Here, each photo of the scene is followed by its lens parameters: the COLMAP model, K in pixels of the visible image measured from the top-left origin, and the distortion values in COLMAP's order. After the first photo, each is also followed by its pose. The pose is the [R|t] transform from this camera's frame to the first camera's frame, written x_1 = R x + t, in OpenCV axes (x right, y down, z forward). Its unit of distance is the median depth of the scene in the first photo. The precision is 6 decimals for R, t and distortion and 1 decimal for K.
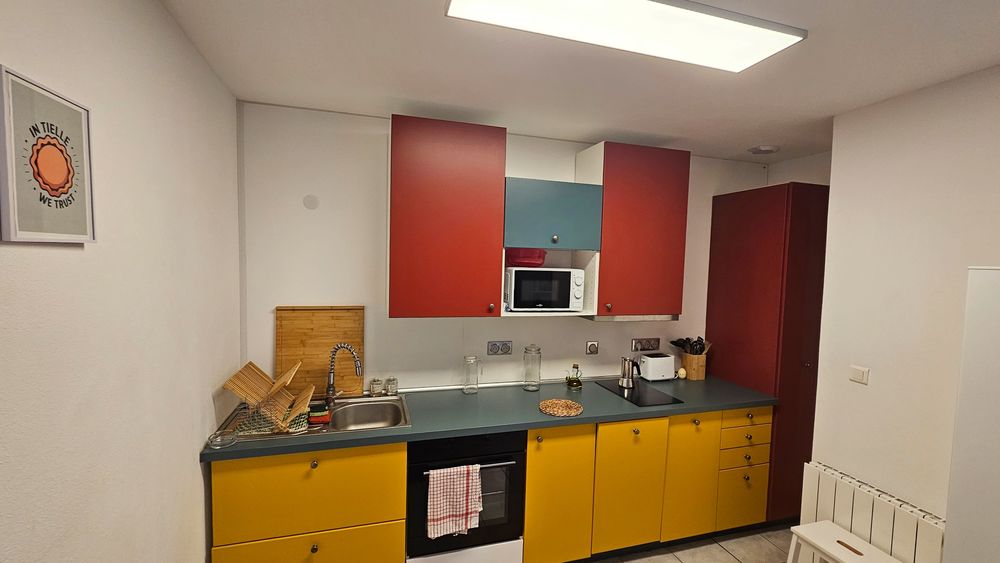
lens RADIAL K [[429.6, 0, 506.9], [0, 429.6, 281.9], [0, 0, 1]] dist [0.000614, -0.000361]
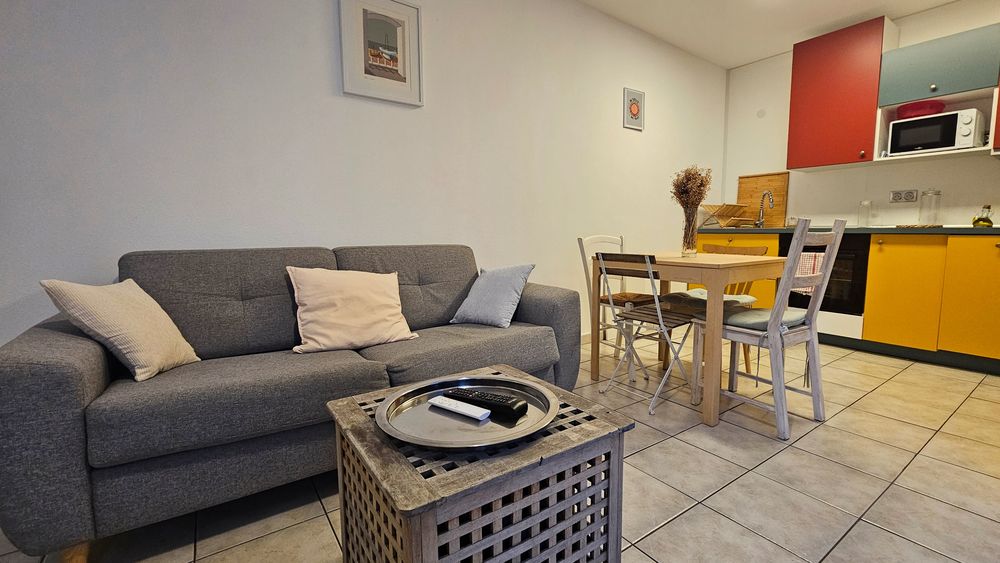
lens RADIAL K [[429.6, 0, 509.6], [0, 429.6, 277.7], [0, 0, 1]] dist [0.000614, -0.000361]
pose [[0.305711, 0.080314, -0.948731, 0.938604], [-0.040326, 0.996634, 0.071375, 0.393446], [0.951270, 0.016438, 0.307921, -0.496758]]
